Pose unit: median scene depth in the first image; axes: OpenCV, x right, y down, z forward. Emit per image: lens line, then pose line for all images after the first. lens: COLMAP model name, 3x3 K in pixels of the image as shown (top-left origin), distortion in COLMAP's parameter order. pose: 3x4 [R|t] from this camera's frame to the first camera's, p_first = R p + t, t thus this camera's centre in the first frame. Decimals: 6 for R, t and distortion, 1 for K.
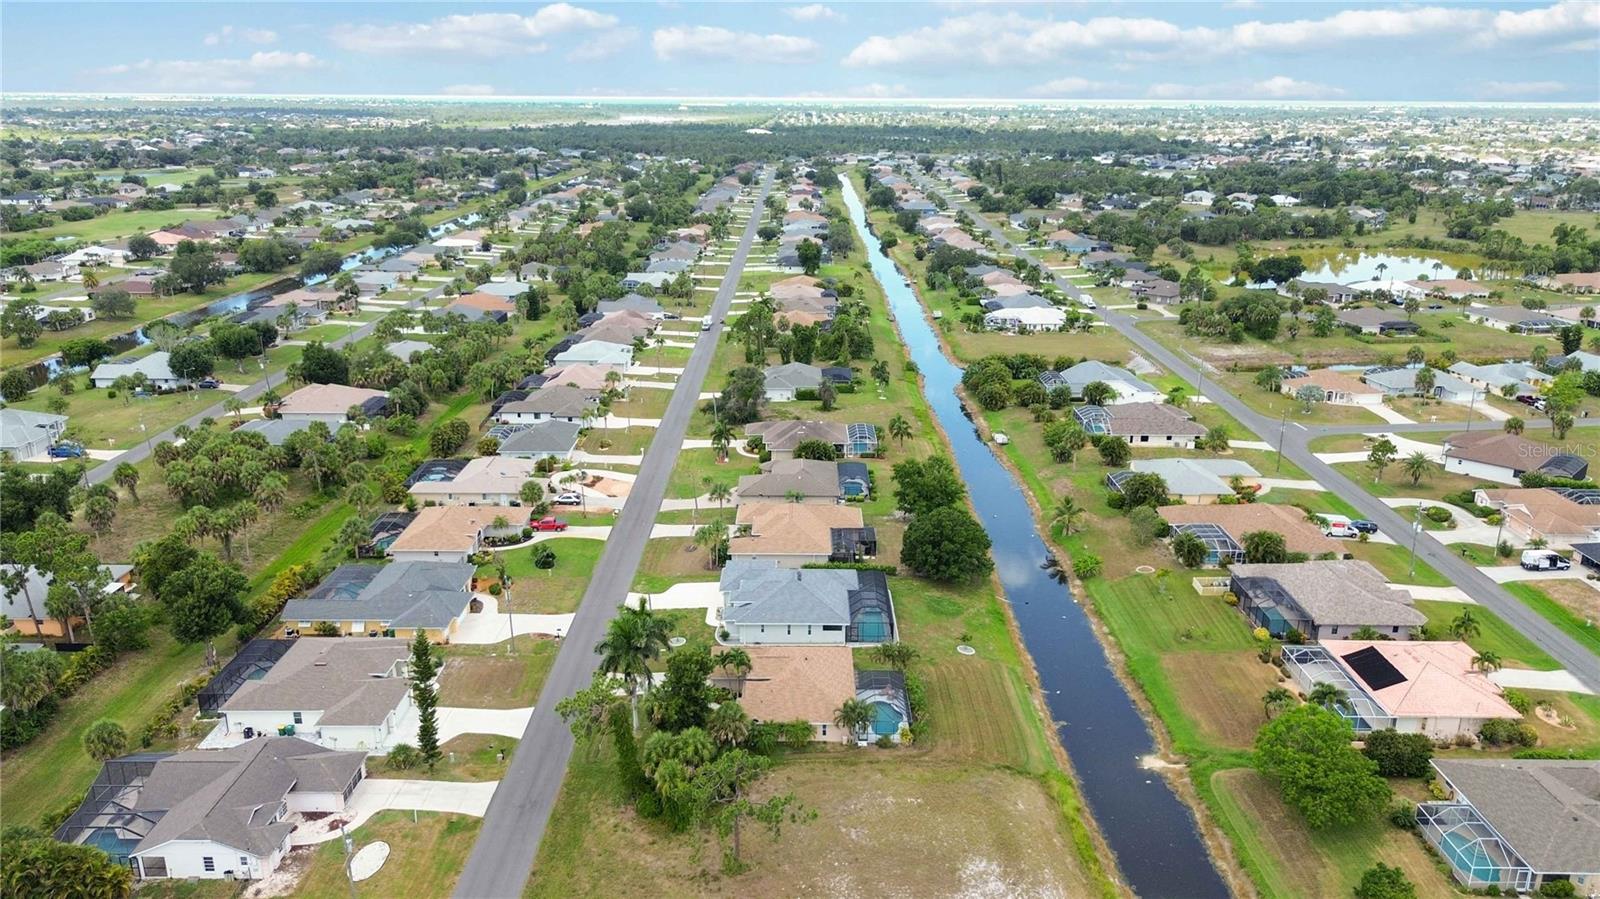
lens RADIAL K [[1131.6, 0, 800.0], [0, 1131.6, 449.5], [0, 0, 1]] dist [0.065062, -0.068872]
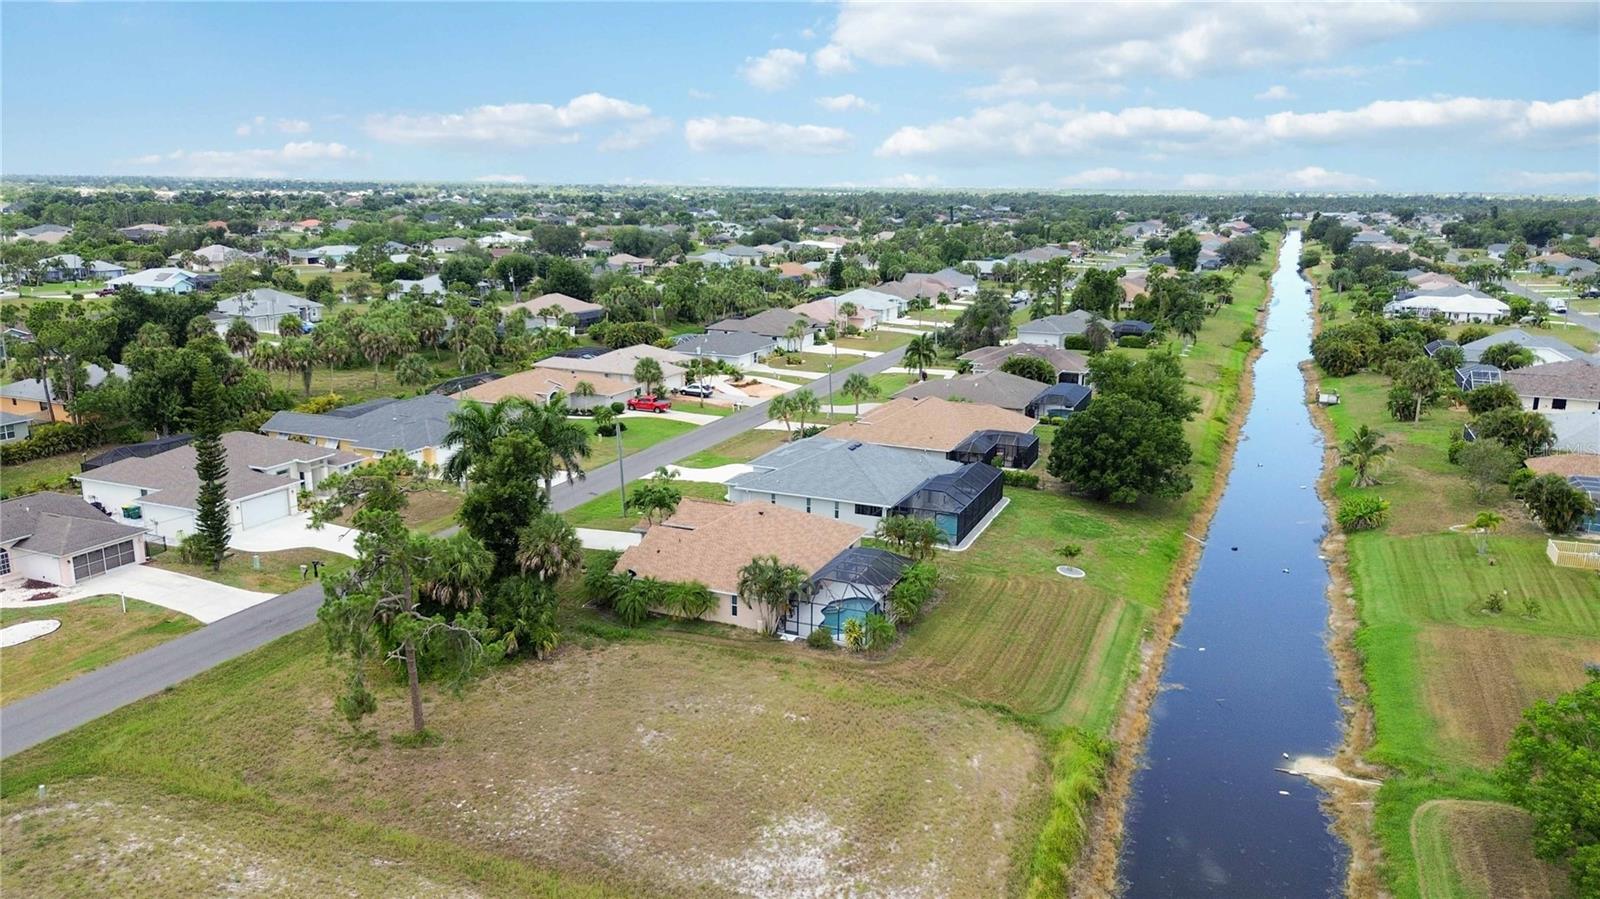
lens RADIAL K [[1131.6, 0, 800.0], [0, 1131.6, 449.5], [0, 0, 1]] dist [0.065062, -0.068872]
pose [[0.922588, 0.091824, -0.374698, 0.280579], [-0.118538, 0.991748, -0.048825, 0.187748], [0.367123, 0.089461, 0.925860, 0.429279]]
